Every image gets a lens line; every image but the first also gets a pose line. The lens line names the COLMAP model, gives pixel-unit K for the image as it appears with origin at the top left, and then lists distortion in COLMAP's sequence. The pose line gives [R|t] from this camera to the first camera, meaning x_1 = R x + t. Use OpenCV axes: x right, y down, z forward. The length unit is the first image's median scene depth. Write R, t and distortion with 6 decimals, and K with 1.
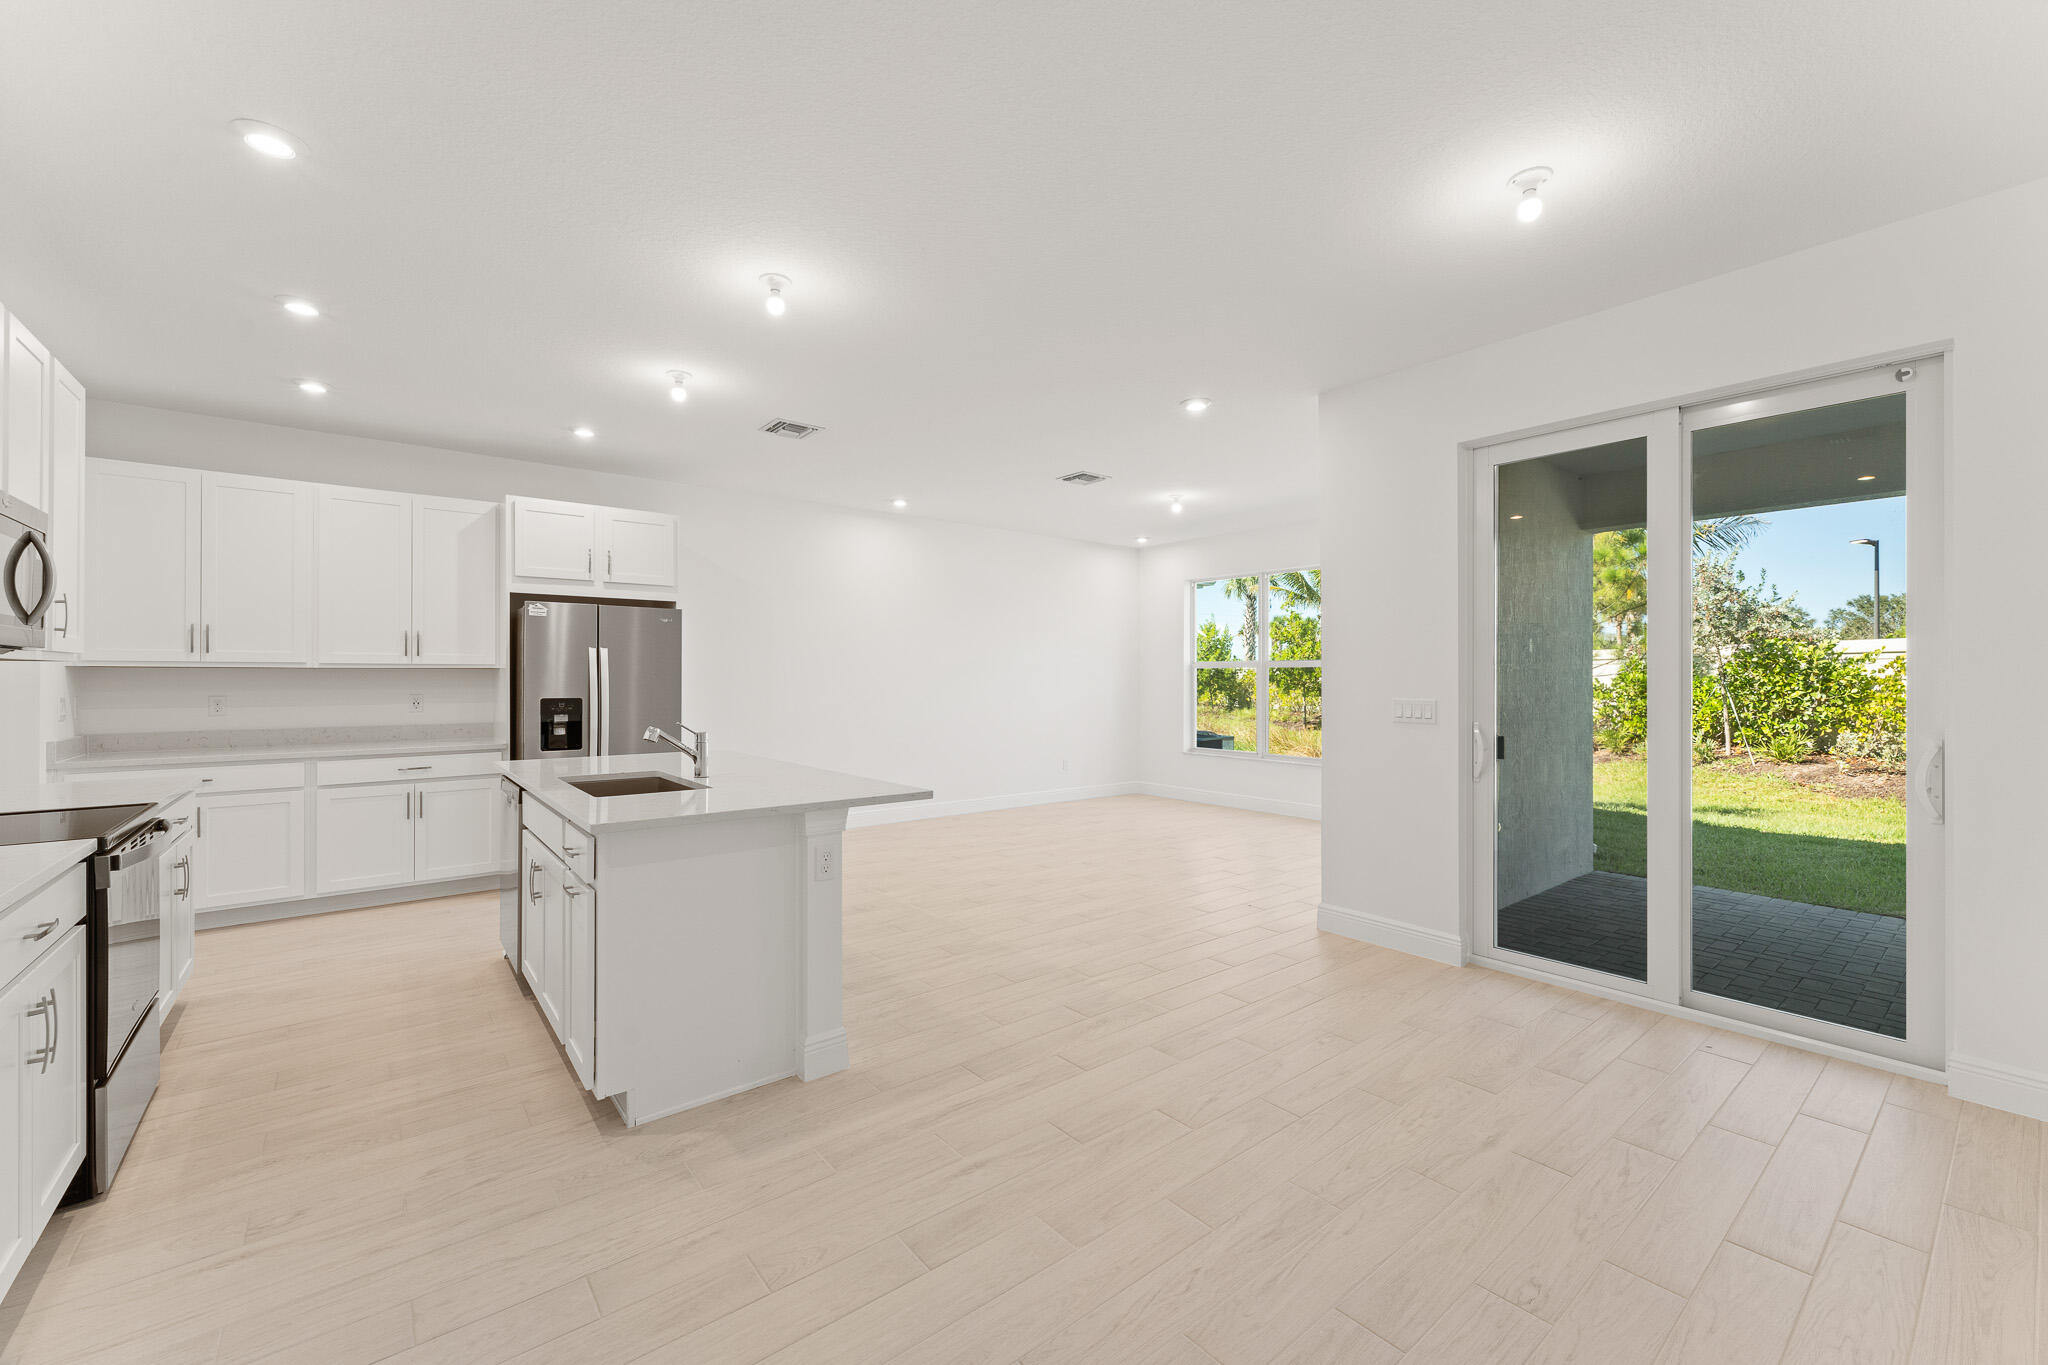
lens RADIAL K [[816.8, 0, 1020.2], [0, 816.8, 675.2], [0, 0, 1]] dist [0.003724, 0.000108]
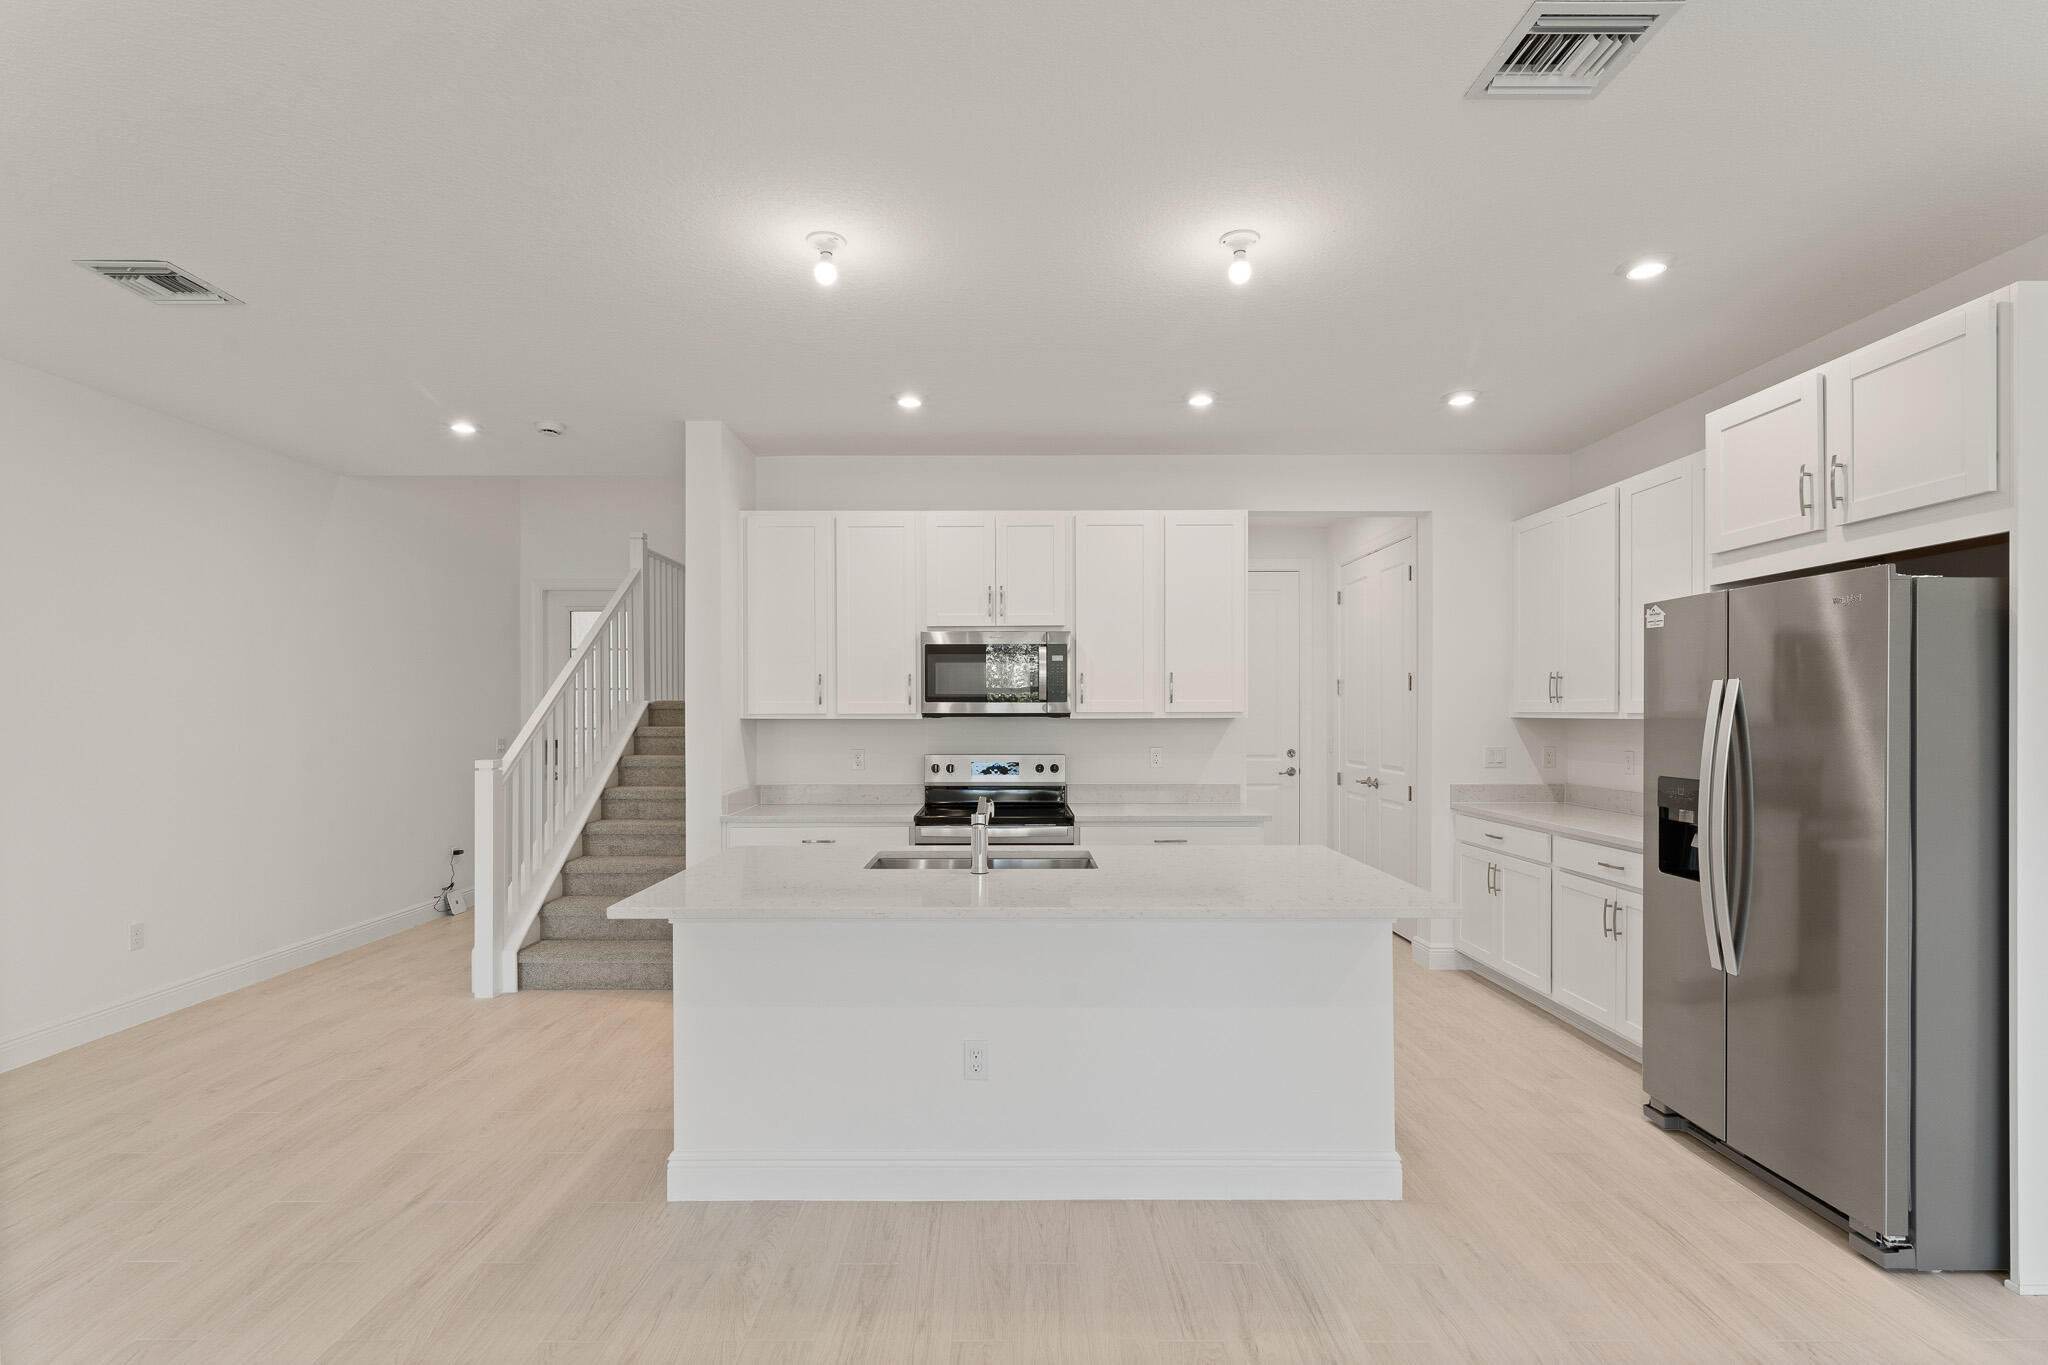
lens RADIAL K [[956.8, 0, 1029.0], [0, 956.8, 717.2], [0, 0, 1]] dist [-0.004180, 0.000229]
pose [[-0.618772, 0.005411, -0.785552, 0.199674], [0.004476, 0.999984, 0.003362, -0.016490], [0.785558, -0.001436, -0.618787, 1.127992]]
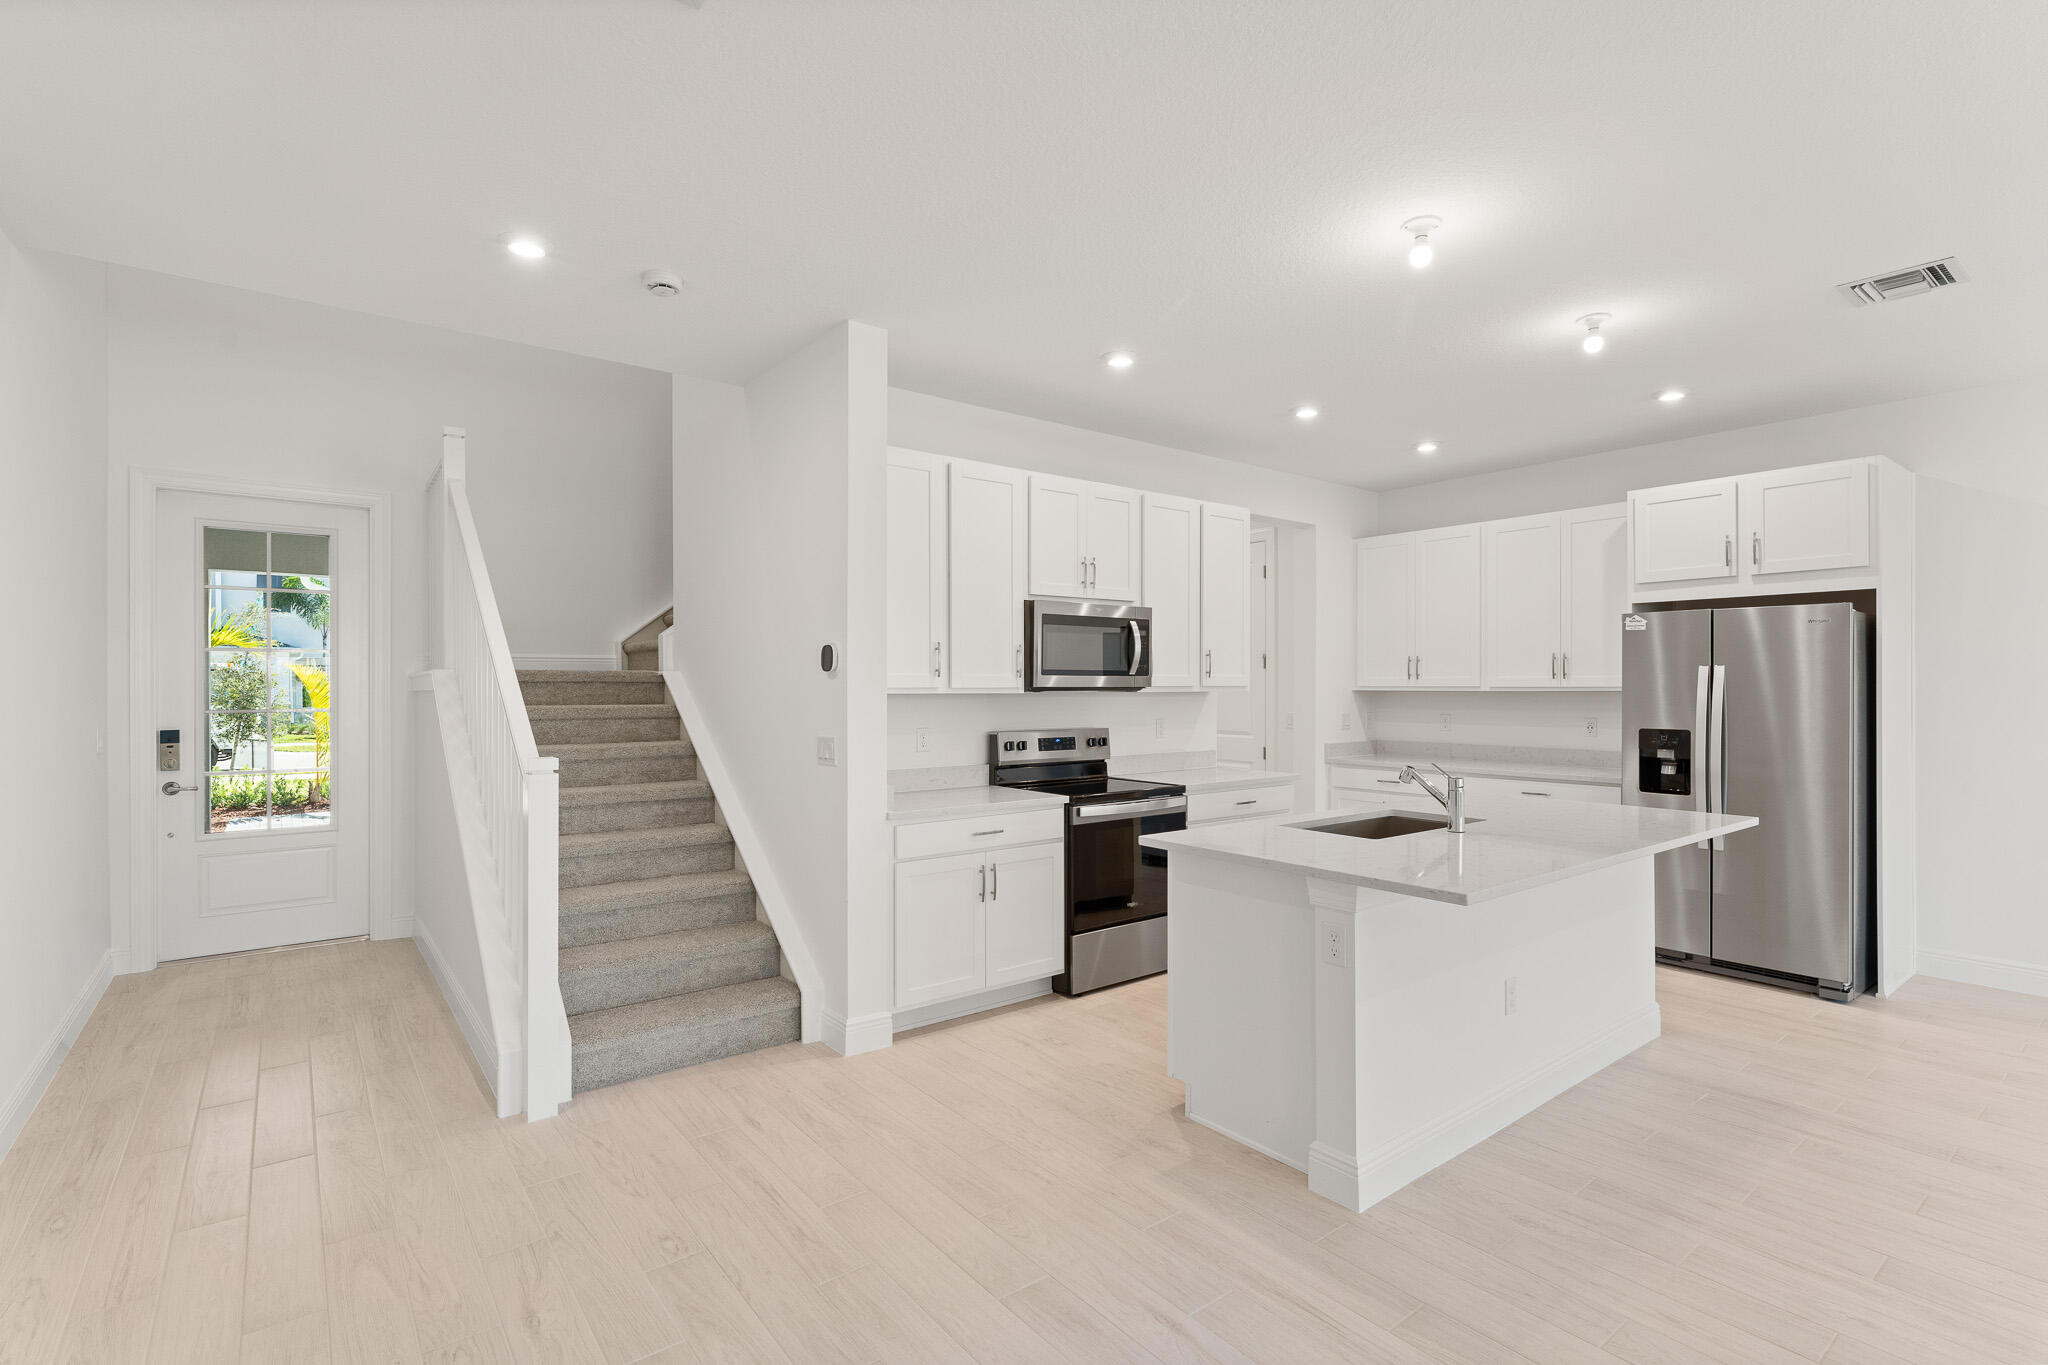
lens RADIAL K [[956.8, 0, 1029.7], [0, 956.8, 688.4], [0, 0, 1]] dist [-0.004180, 0.000229]
pose [[-0.008452, 0.003539, -0.999958, 0.422188], [0.003879, 0.999986, 0.003506, -0.019632], [0.999957, -0.003850, -0.008465, 0.405779]]
